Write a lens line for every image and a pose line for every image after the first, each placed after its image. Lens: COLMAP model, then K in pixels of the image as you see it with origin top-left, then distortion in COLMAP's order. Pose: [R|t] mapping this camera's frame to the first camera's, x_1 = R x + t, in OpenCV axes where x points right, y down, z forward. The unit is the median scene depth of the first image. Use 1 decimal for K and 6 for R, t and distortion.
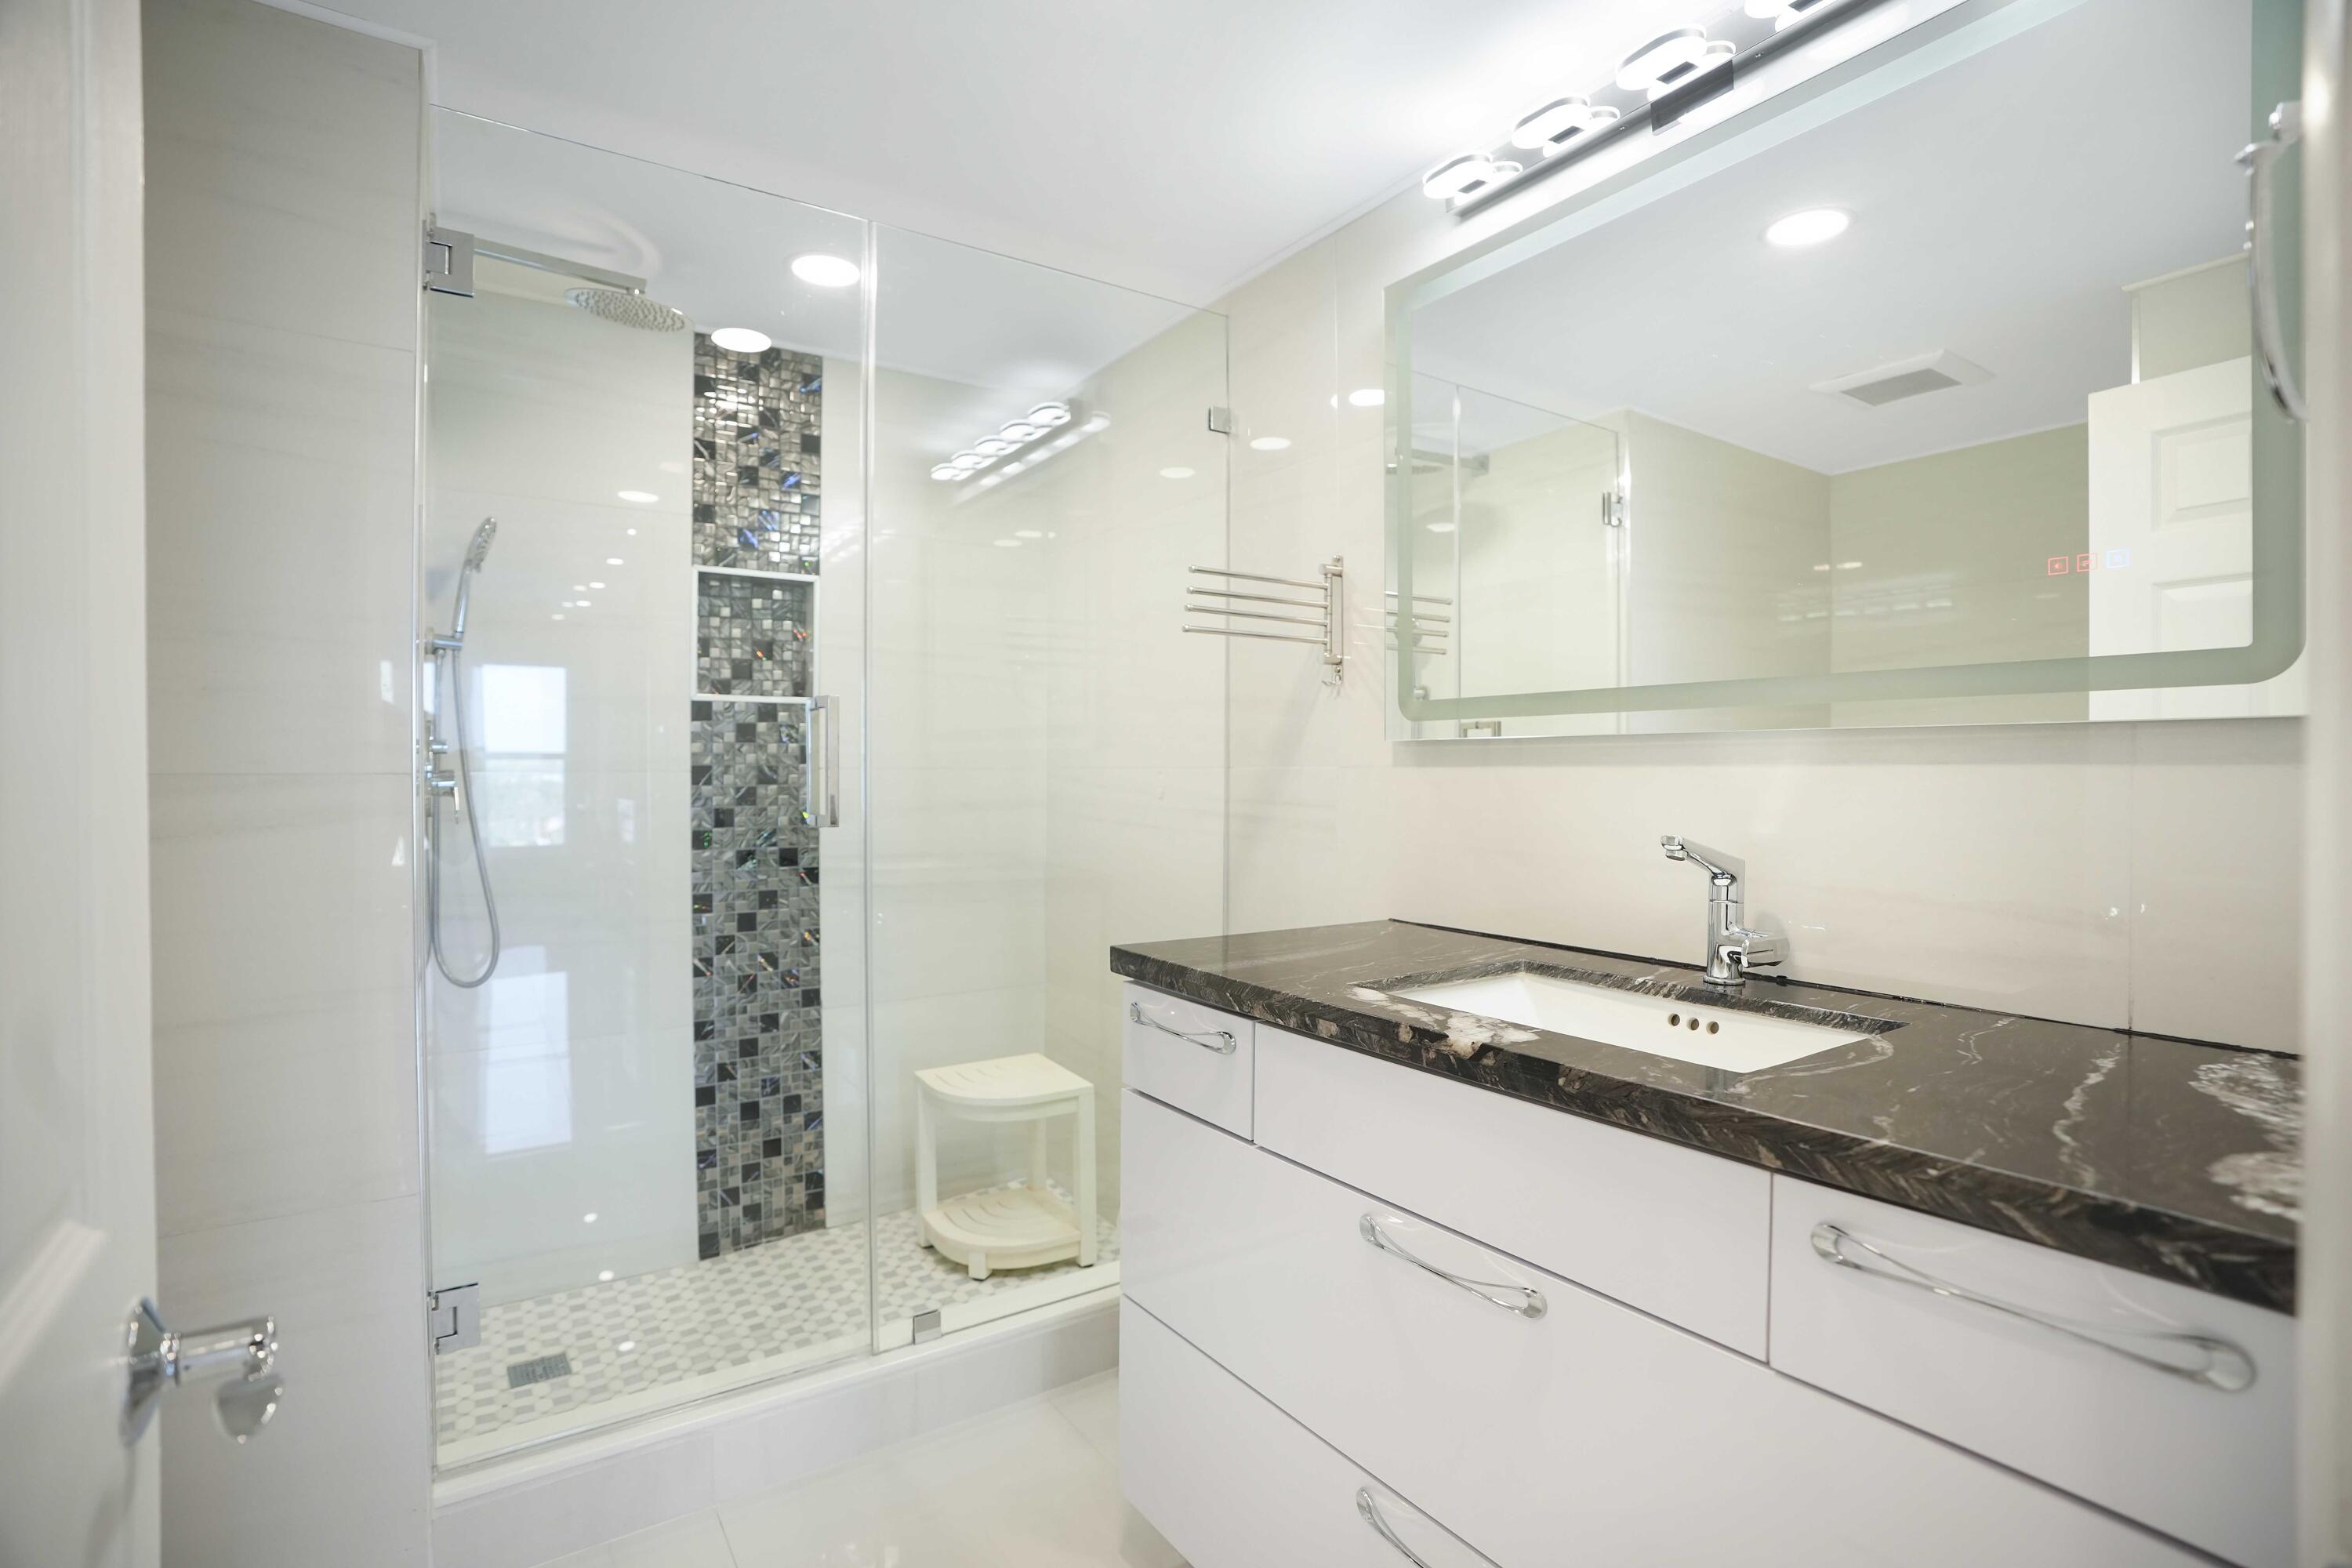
lens RADIAL K [[1120.6, 0, 1182.4], [0, 1120.6, 775.0], [0, 0, 1]] dist [-0.035231, 0.007690]
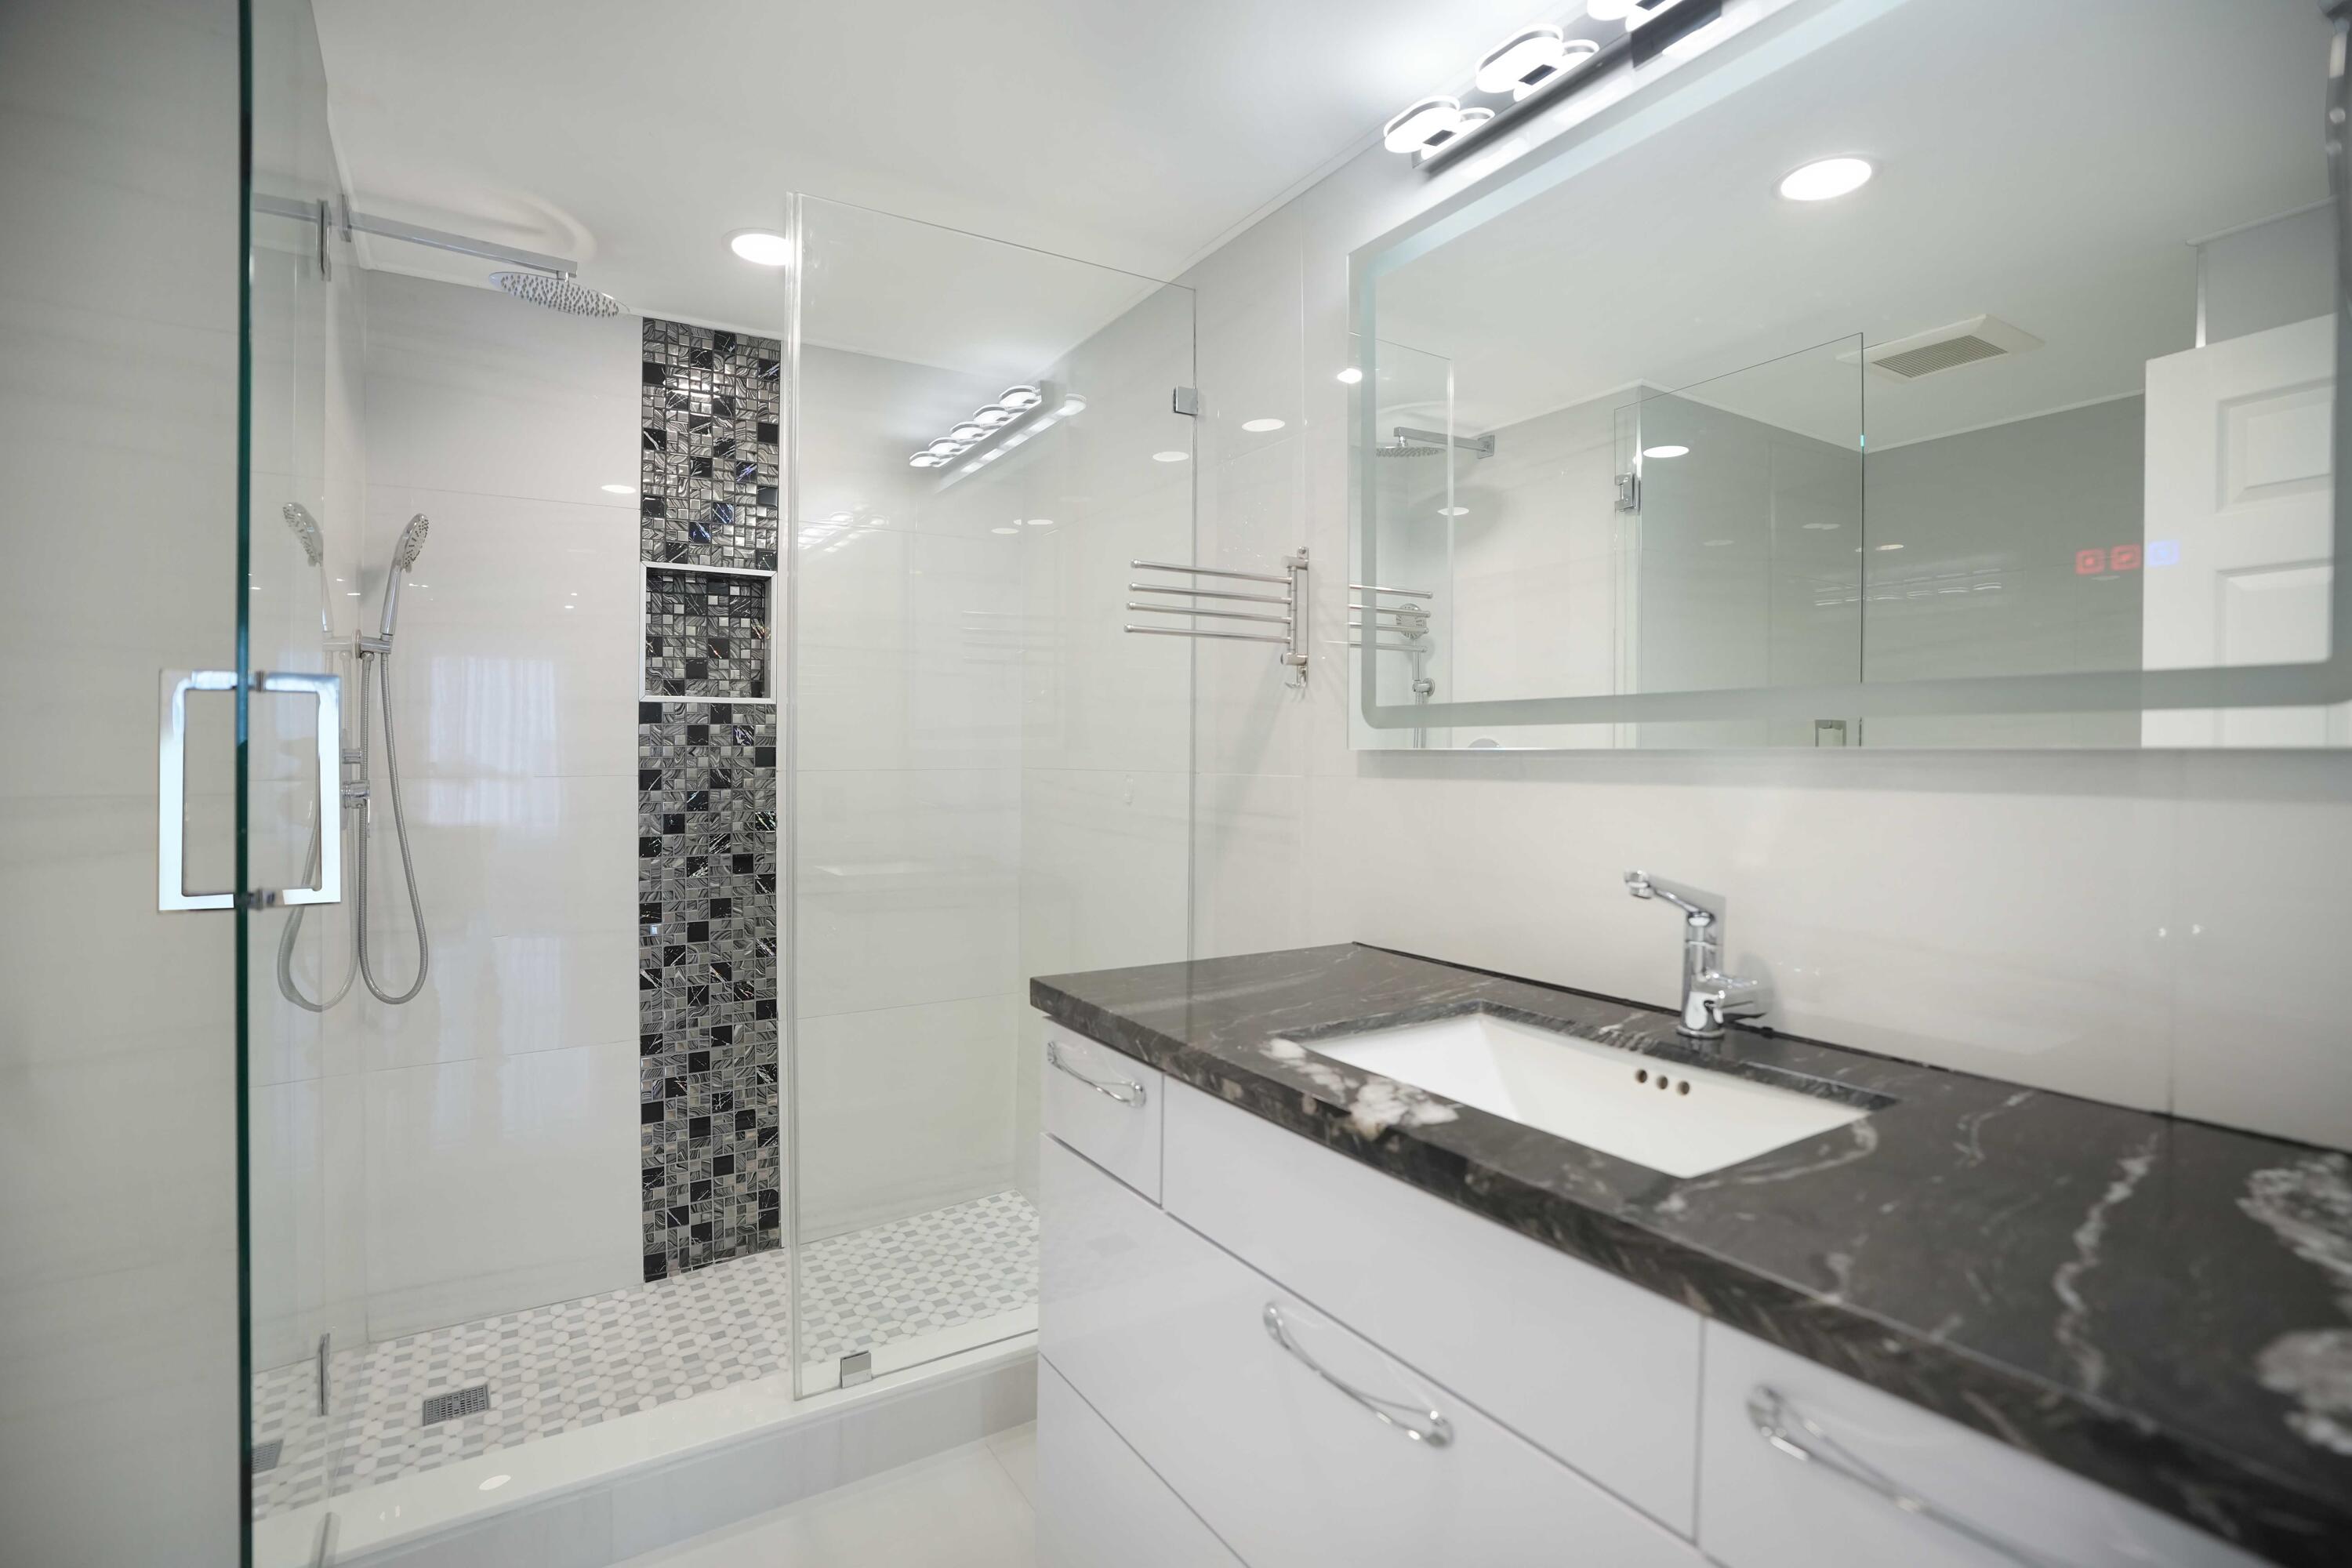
lens RADIAL K [[1120.6, 0, 1165.6], [0, 1120.6, 780.0], [0, 0, 1]] dist [-0.035231, 0.007690]
pose [[0.999045, 0.001381, -0.043662, 0.073744], [-0.000607, 0.999842, 0.017756, -0.022127], [0.043680, -0.017713, 0.998889, 0.074965]]
